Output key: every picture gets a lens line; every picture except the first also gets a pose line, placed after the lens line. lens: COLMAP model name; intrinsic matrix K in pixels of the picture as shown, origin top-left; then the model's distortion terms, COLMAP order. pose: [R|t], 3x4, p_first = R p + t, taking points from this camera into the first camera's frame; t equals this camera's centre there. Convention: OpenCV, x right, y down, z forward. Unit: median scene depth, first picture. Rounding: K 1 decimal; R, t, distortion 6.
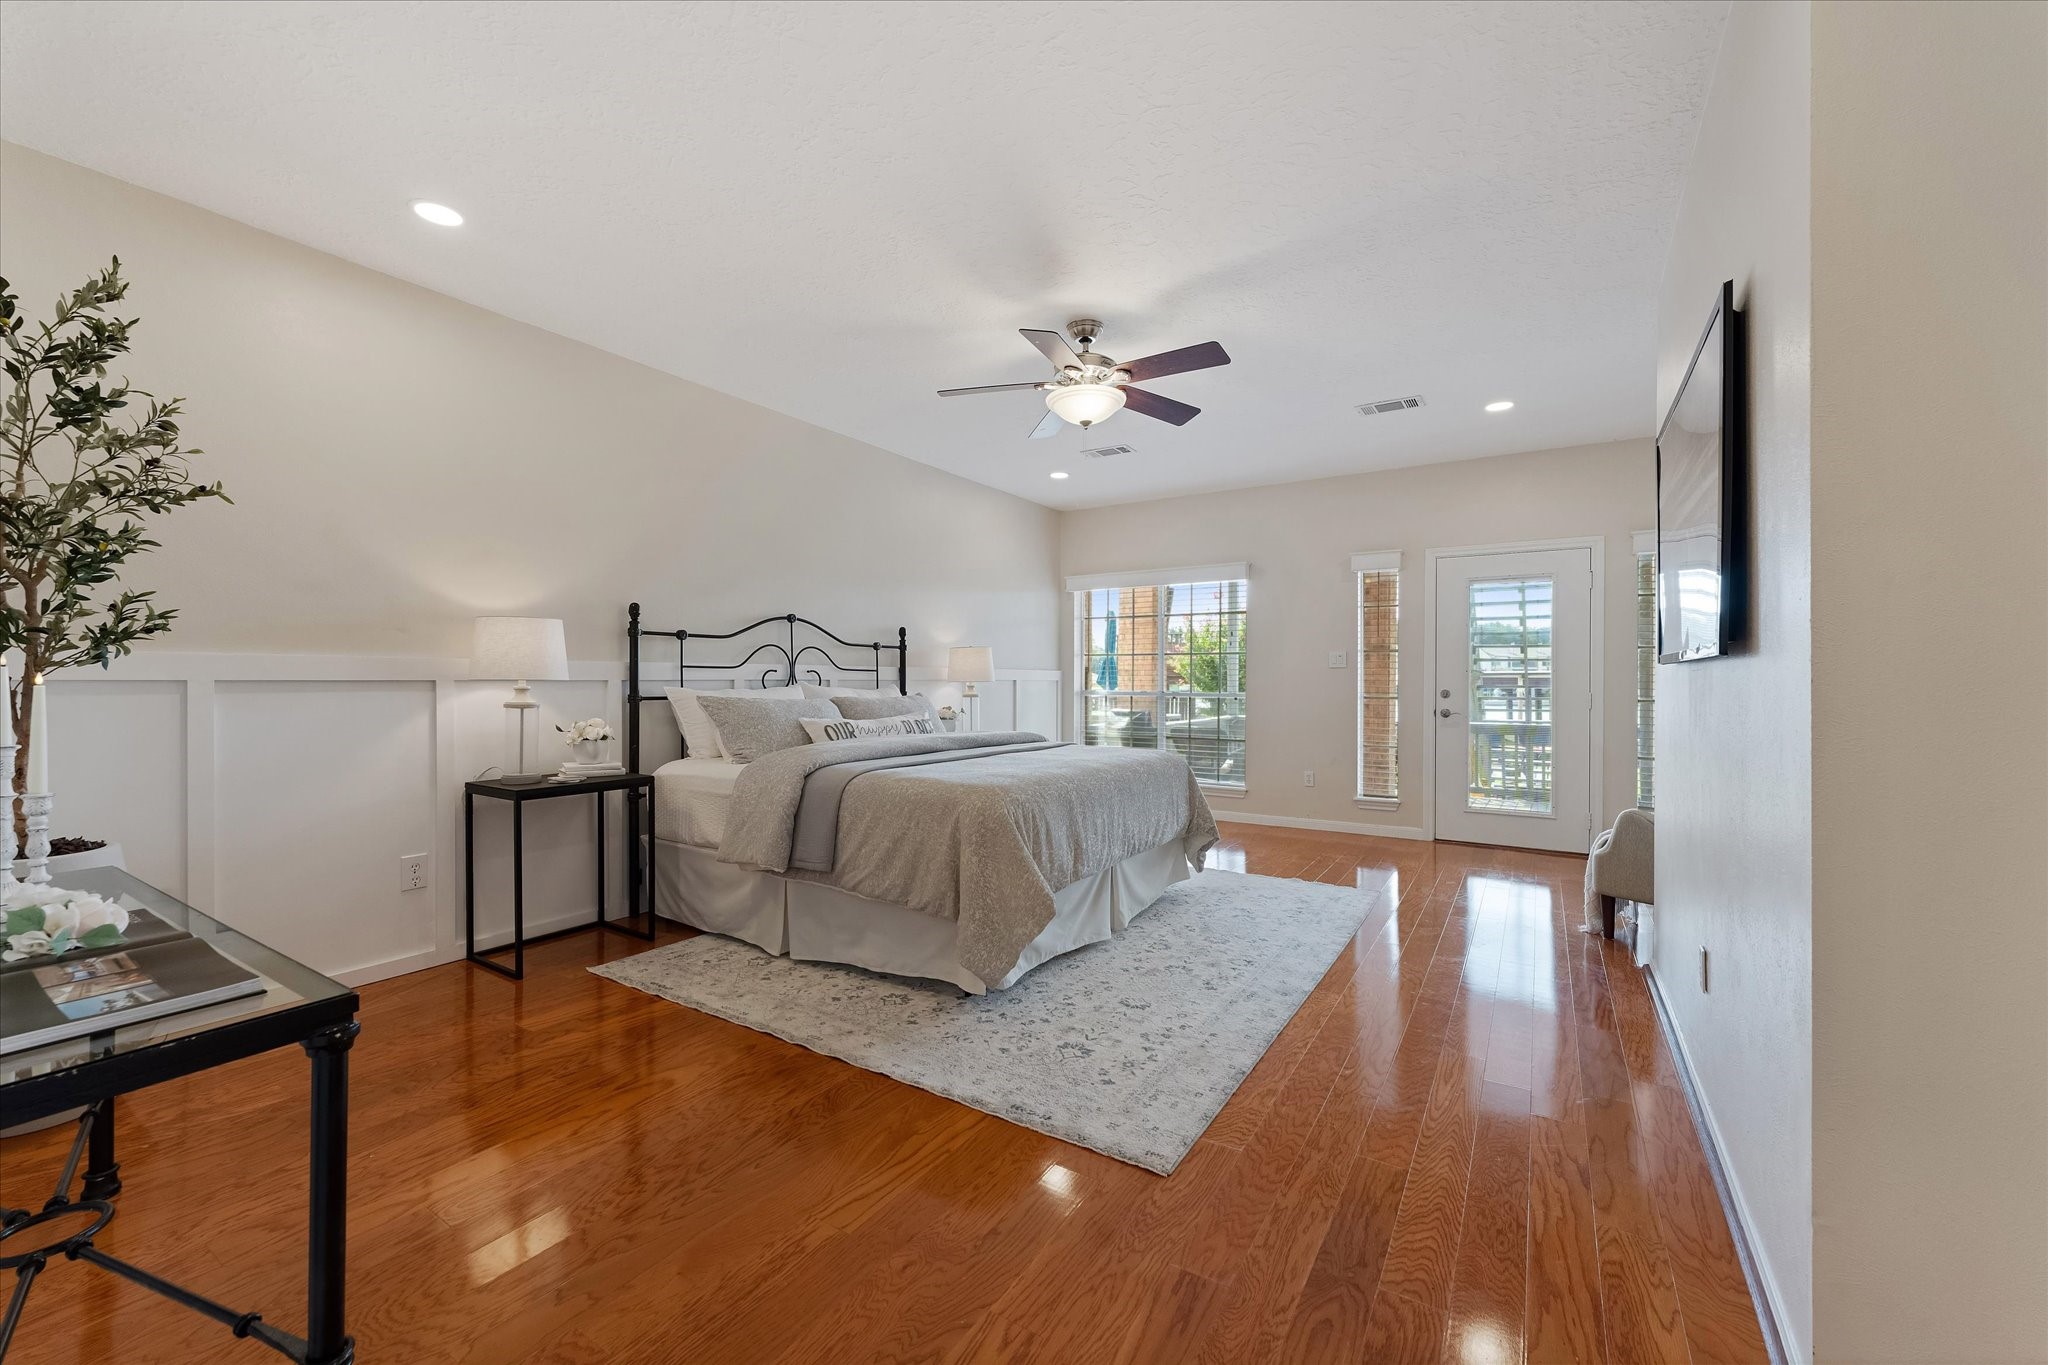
lens RADIAL K [[819.5, 0, 1021.5], [0, 819.5, 681.9], [0, 0, 1]] dist [-0.001193, -0.000123]
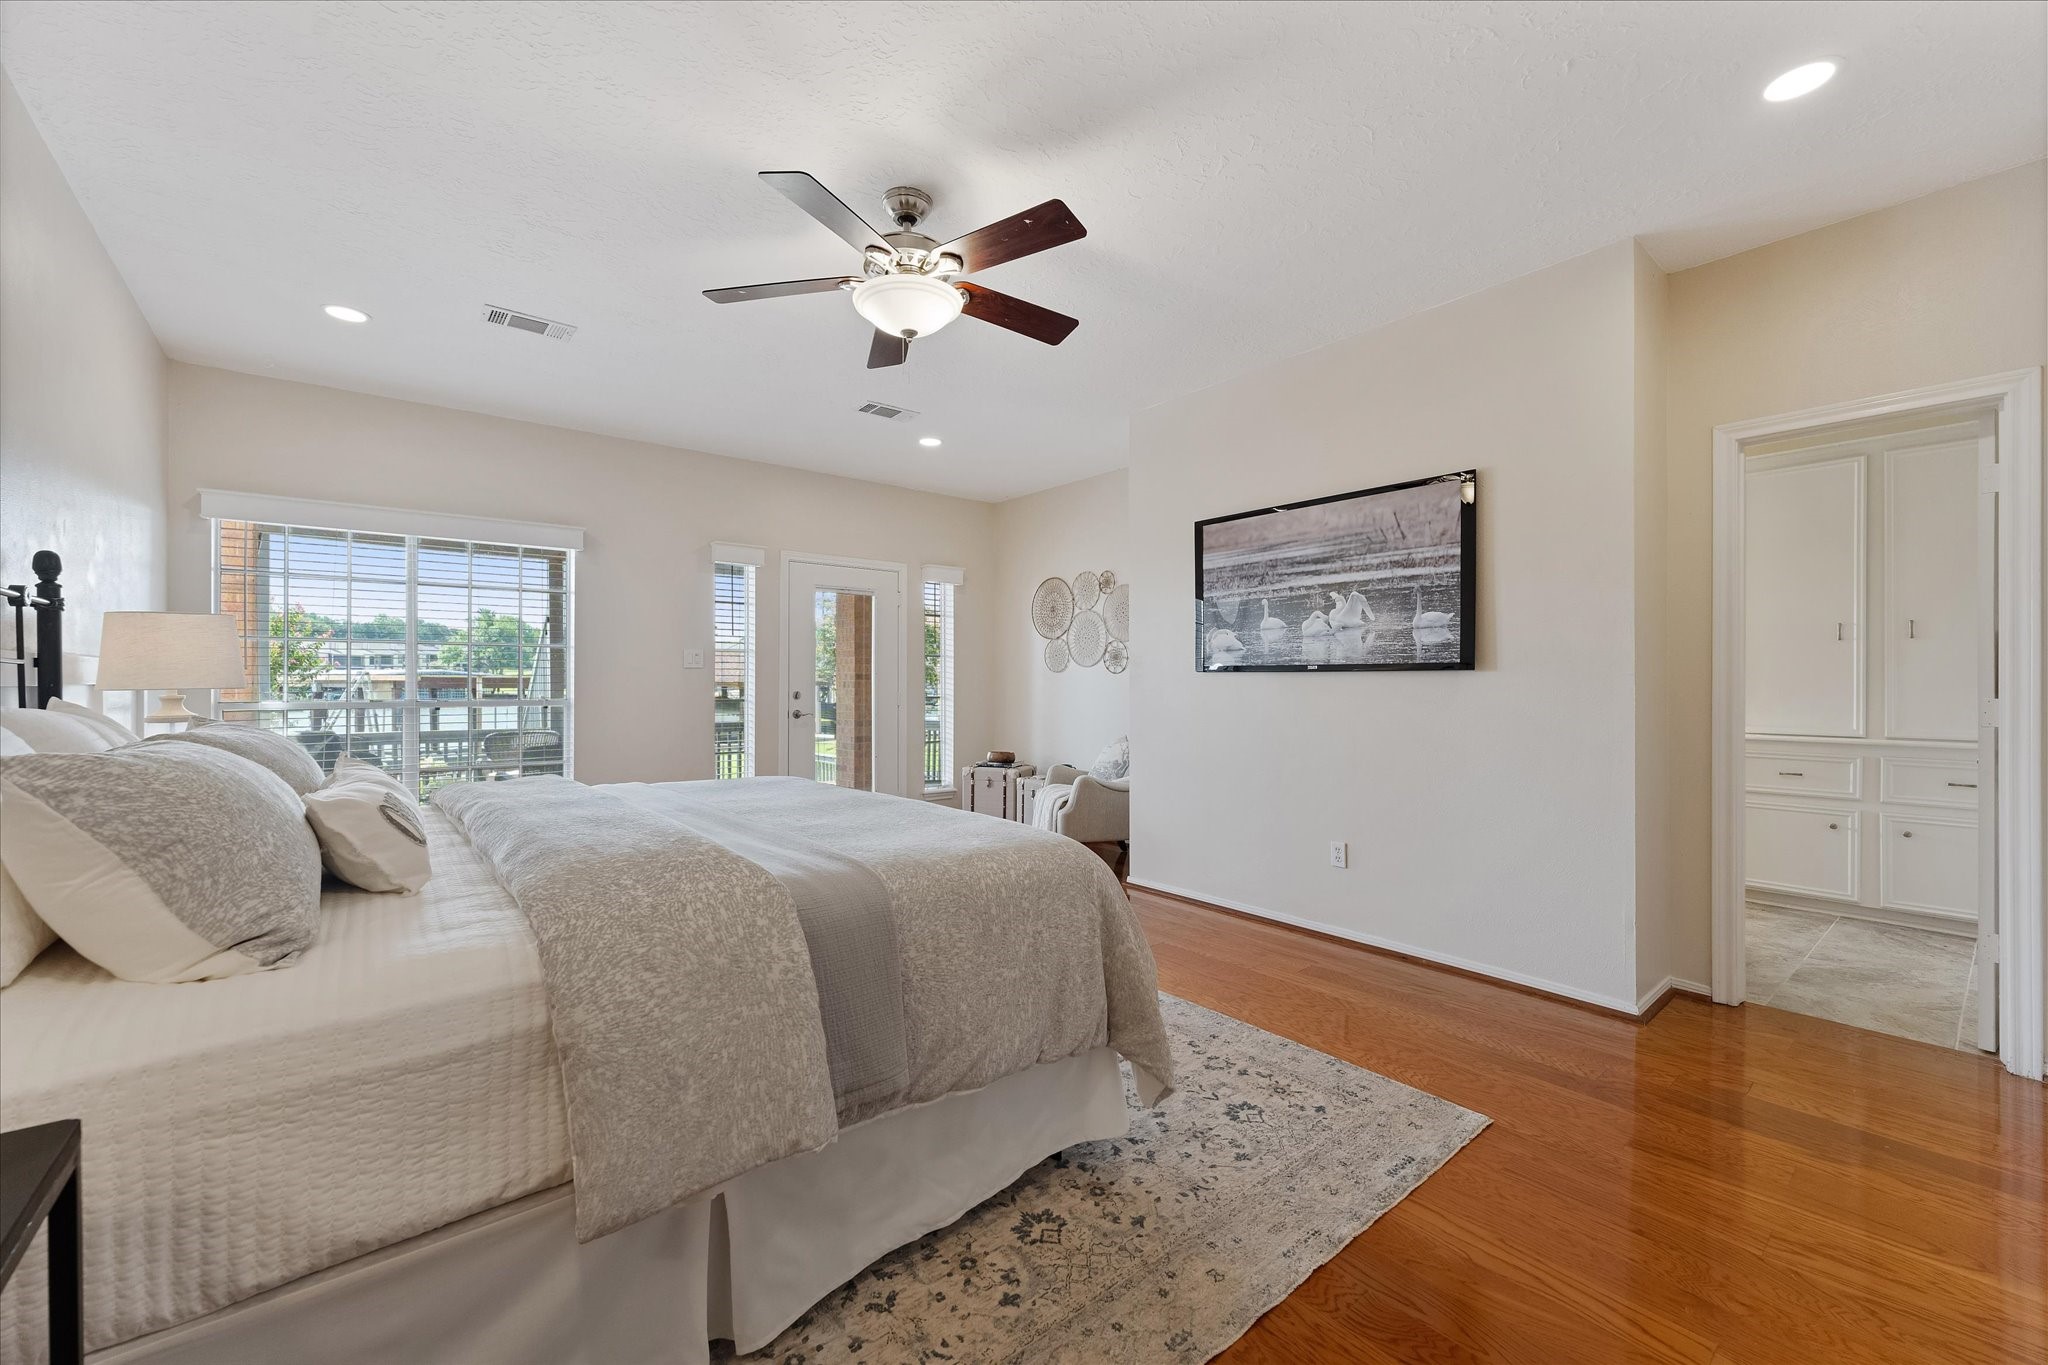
lens RADIAL K [[819.5, 0, 1022.9], [0, 819.5, 681.7], [0, 0, 1]] dist [-0.001193, -0.000123]
pose [[0.299273, -0.003515, 0.954161, -0.728458], [0.004611, 0.999987, 0.002237, -0.006029], [-0.954156, 0.003730, 0.299286, 0.848205]]
